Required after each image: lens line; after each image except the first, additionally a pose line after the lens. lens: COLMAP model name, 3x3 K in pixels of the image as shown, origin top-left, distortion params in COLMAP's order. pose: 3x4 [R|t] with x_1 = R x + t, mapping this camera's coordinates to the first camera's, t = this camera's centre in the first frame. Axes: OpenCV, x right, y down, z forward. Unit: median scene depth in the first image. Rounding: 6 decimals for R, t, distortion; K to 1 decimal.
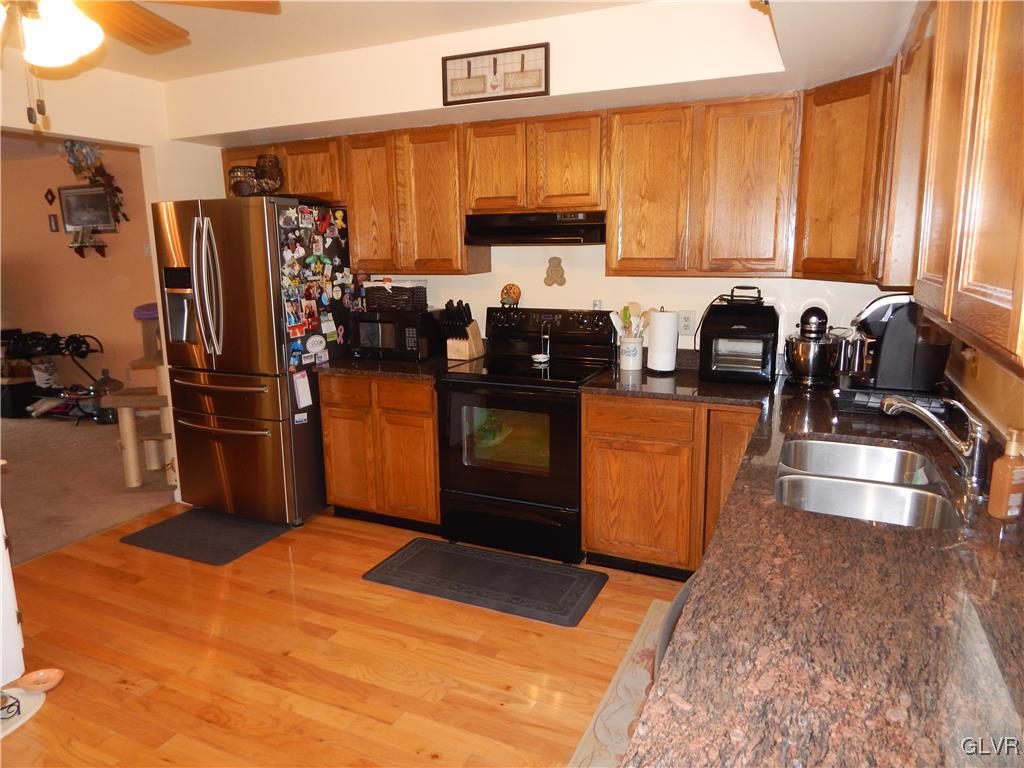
lens RADIAL K [[678.8, 0, 512.0], [0, 678.8, 384.0], [0, 0, 1]] dist [0.002958, -0.004627]
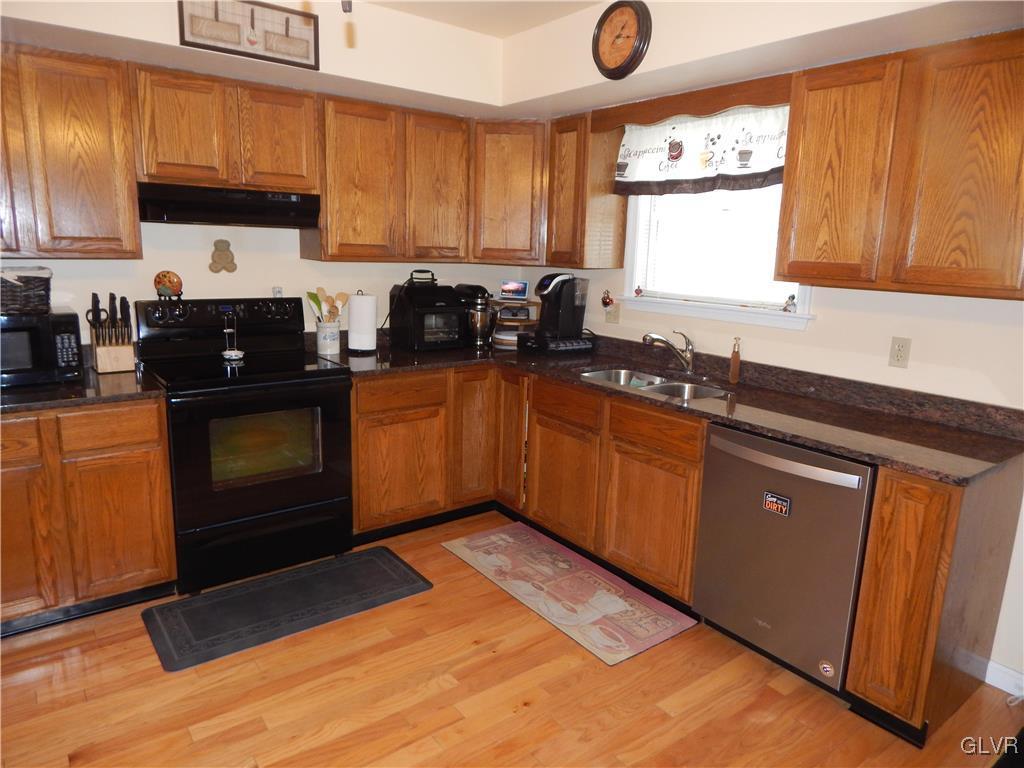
lens RADIAL K [[678.8, 0, 512.0], [0, 678.8, 384.0], [0, 0, 1]] dist [0.002958, -0.004627]
pose [[0.464810, -0.152207, 0.872230, -0.629906], [0.140070, 0.985349, 0.097304, -0.039832], [-0.874261, 0.076945, 0.479320, 0.294699]]
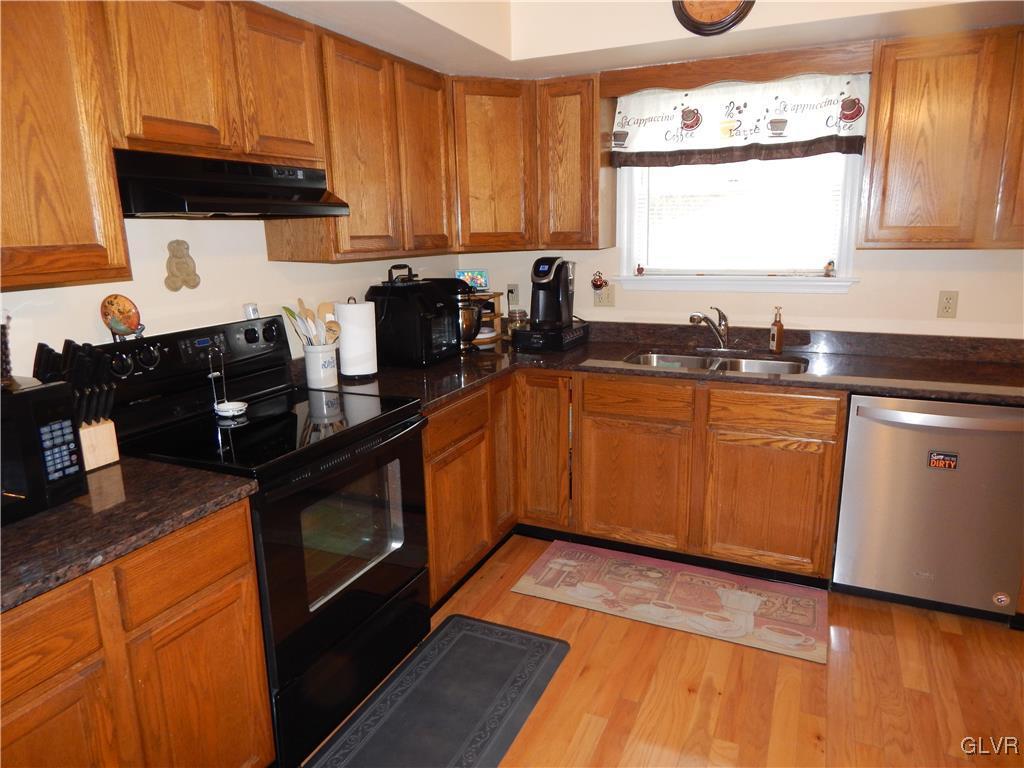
lens RADIAL K [[678.8, 0, 512.0], [0, 678.8, 384.0], [0, 0, 1]] dist [0.002958, -0.004627]
pose [[-0.009484, -0.212129, 0.977196, -0.602175], [0.218298, 0.953229, 0.209045, -0.144857], [-0.975836, 0.215302, 0.037267, 0.816766]]
